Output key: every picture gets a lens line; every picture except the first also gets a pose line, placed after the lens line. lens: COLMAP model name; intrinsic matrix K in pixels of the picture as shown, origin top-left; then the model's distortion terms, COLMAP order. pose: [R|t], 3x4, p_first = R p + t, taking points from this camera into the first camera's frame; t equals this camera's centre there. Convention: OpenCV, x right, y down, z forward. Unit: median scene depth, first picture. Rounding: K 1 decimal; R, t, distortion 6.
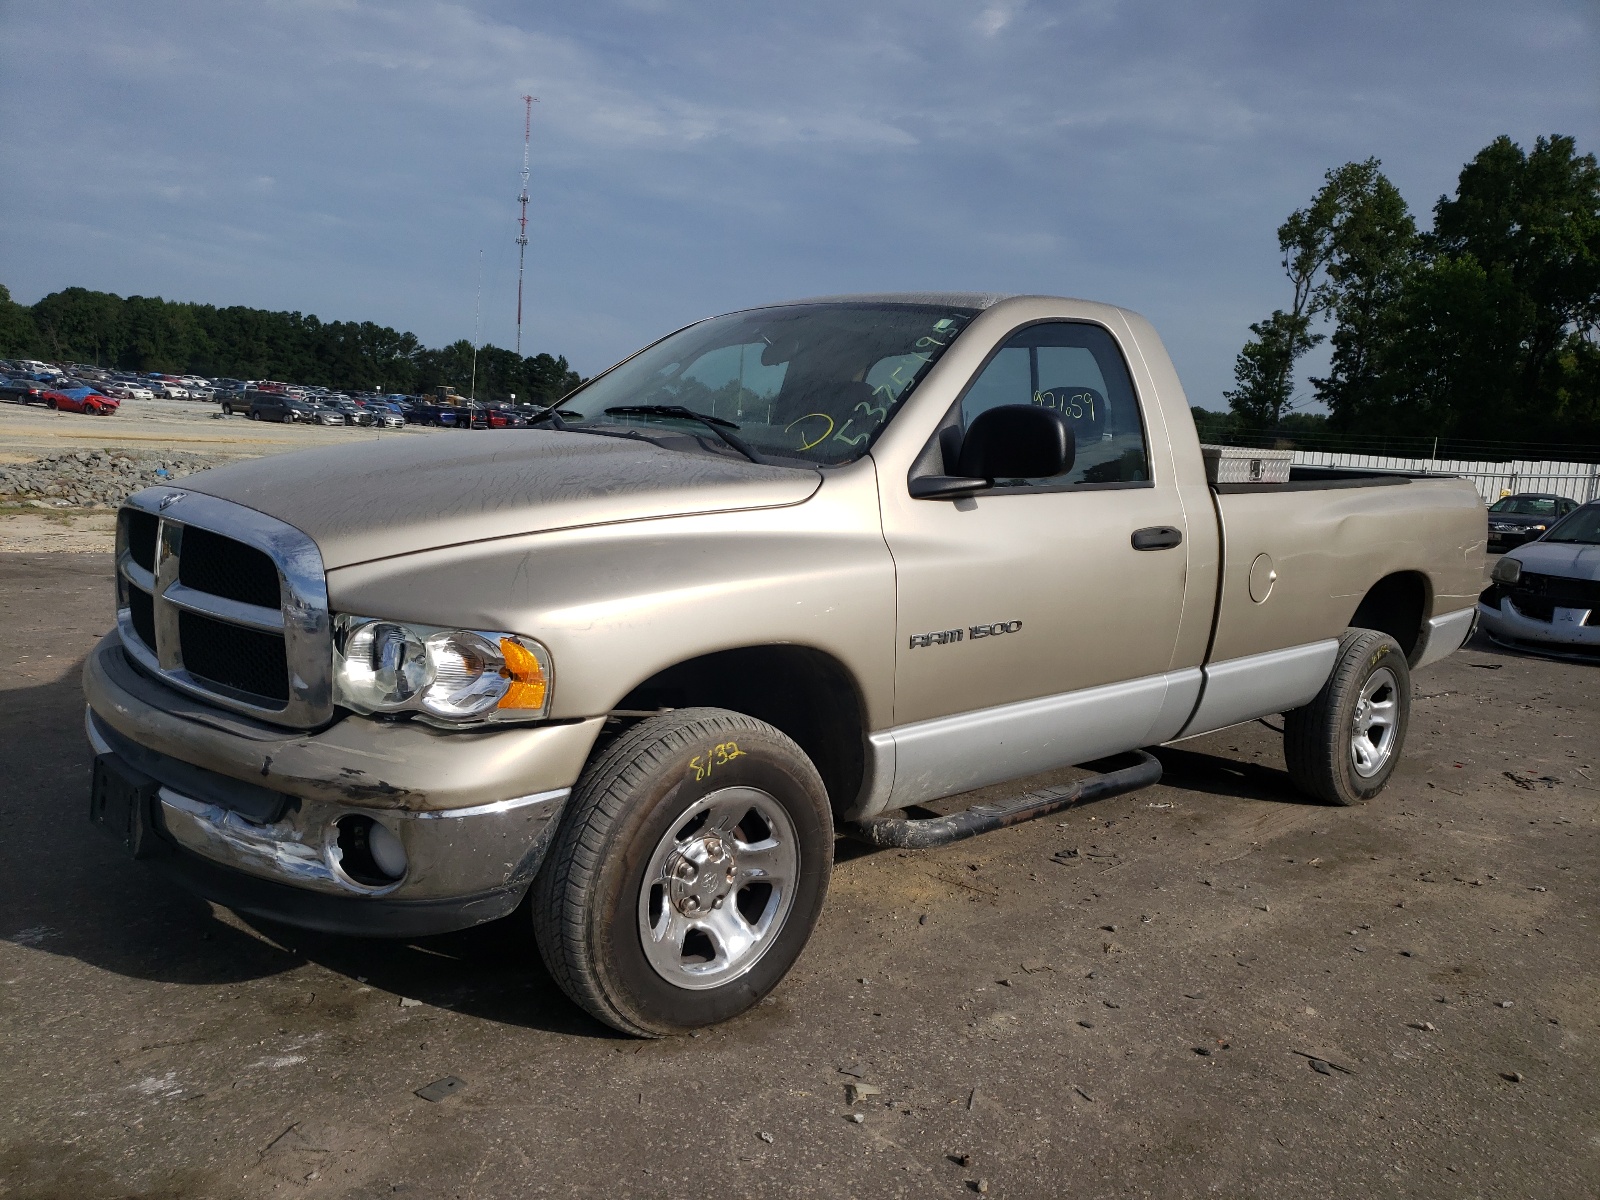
lens RADIAL K [[1254.6, 0, 800.0], [0, 1254.6, 600.0], [0, 0, 1]] dist [-0.039267, 0.000811]
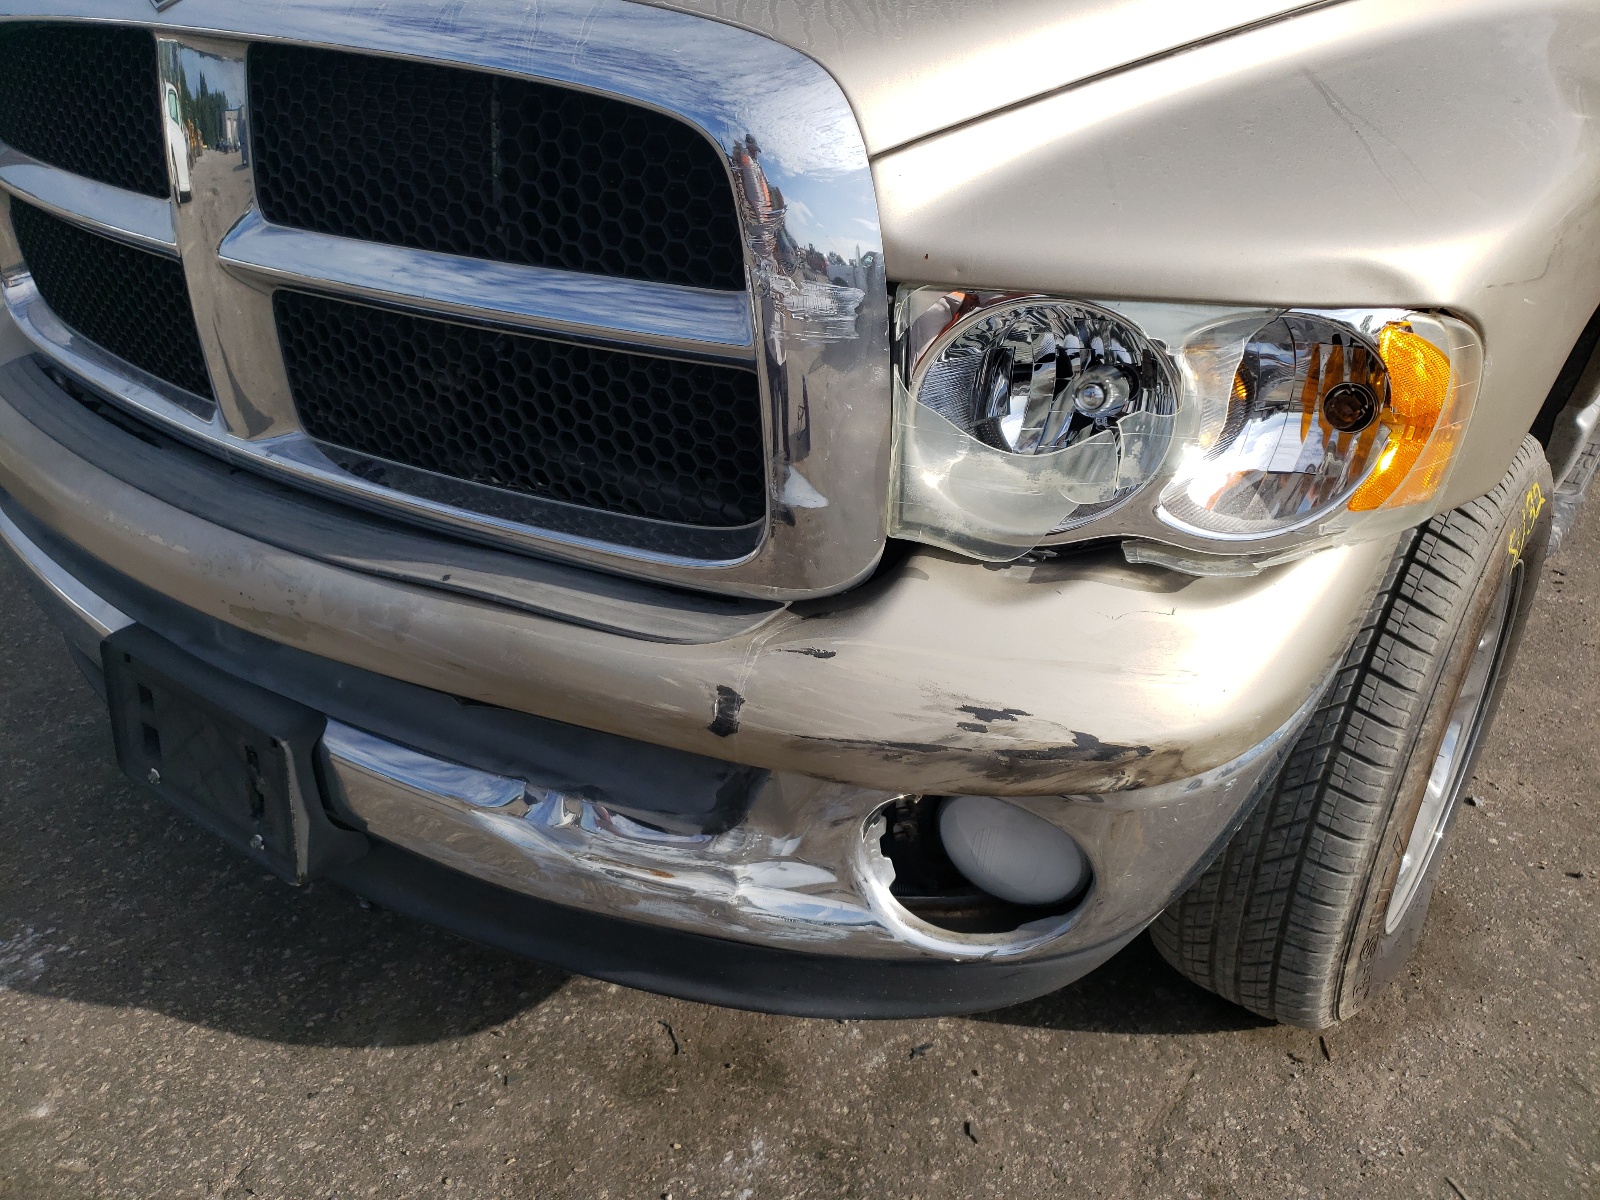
lens RADIAL K [[1254.6, 0, 800.0], [0, 1254.6, 600.0], [0, 0, 1]] dist [-0.039267, 0.000811]
pose [[0.982903, -0.108073, 0.149067, -0.445876], [0.051911, 0.939428, 0.338794, -0.026165], [-0.176653, -0.325263, 0.928977, 0.633821]]
